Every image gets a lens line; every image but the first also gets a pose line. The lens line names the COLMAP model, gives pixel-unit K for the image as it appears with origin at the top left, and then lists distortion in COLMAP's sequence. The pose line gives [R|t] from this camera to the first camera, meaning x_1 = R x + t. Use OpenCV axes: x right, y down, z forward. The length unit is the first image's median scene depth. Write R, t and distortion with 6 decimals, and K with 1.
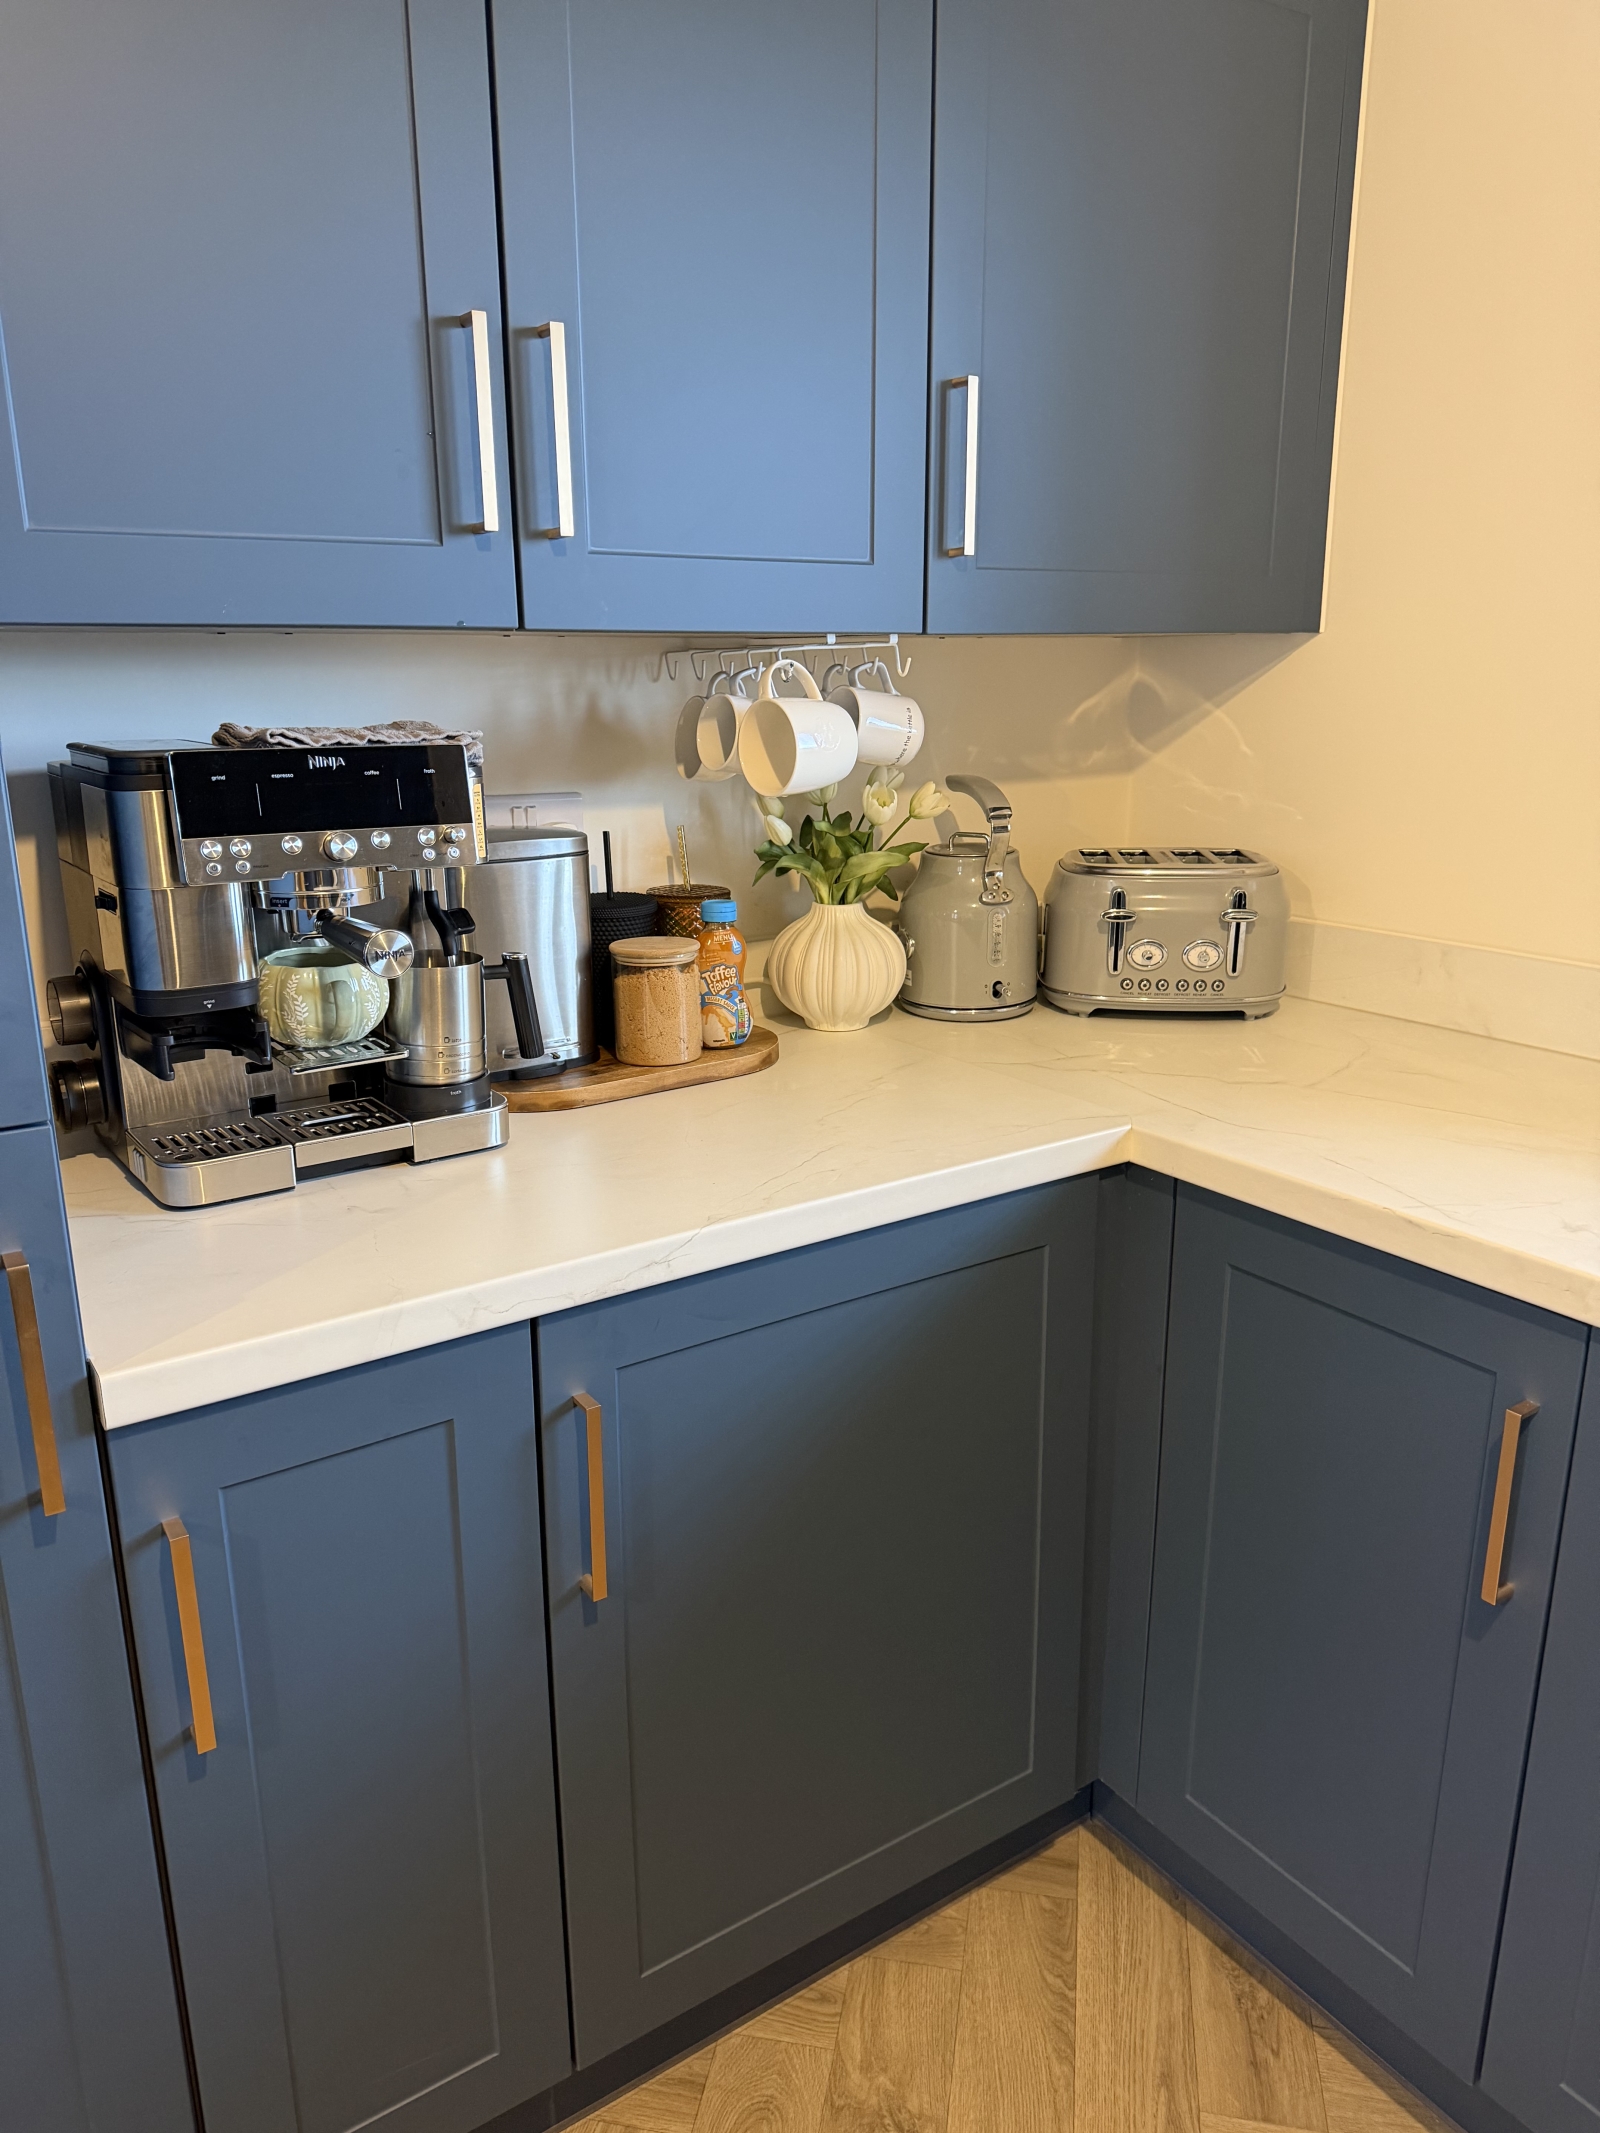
lens RADIAL K [[1506.3, 0, 767.6], [0, 1506.3, 1061.5], [0, 0, 1]] dist [0.157857, -0.173648]
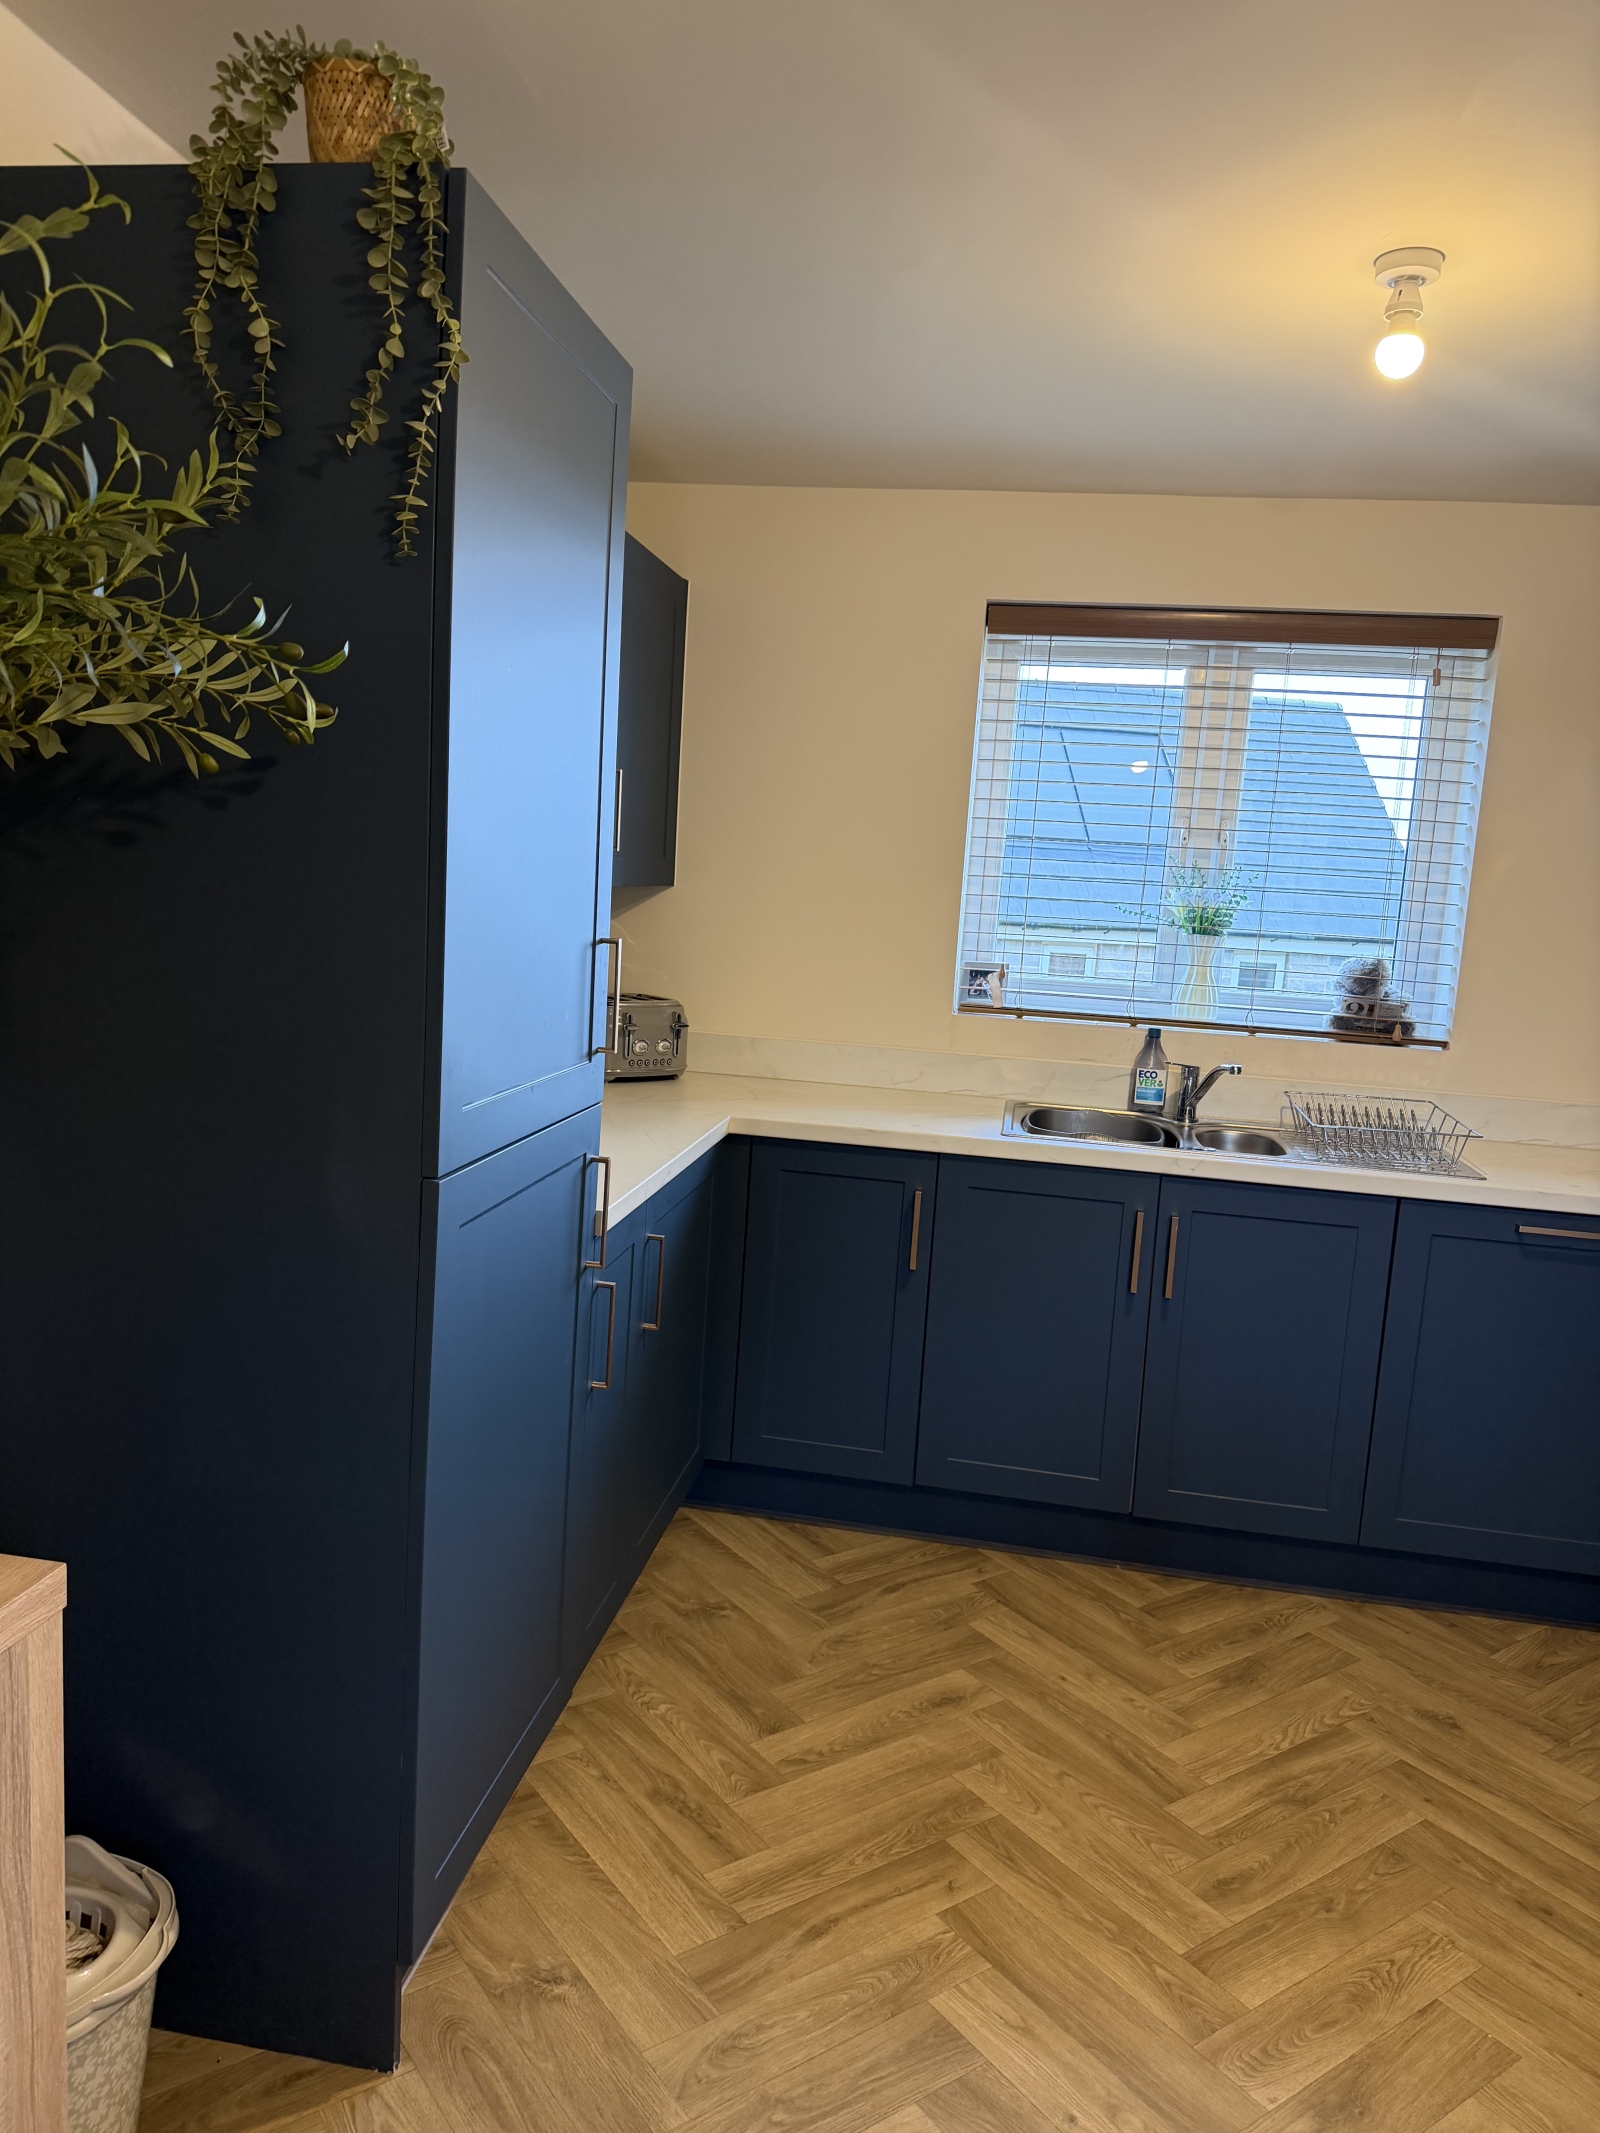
lens RADIAL K [[1486.0, 0, 795.0], [0, 1486.0, 1029.7], [0, 0, 1]] dist [0.059111, -0.161848]
pose [[0.675700, -0.026290, 0.736708, -0.999413], [0.123711, 0.989235, -0.078165, 0.078336], [-0.726722, 0.143955, 0.671678, -0.394137]]
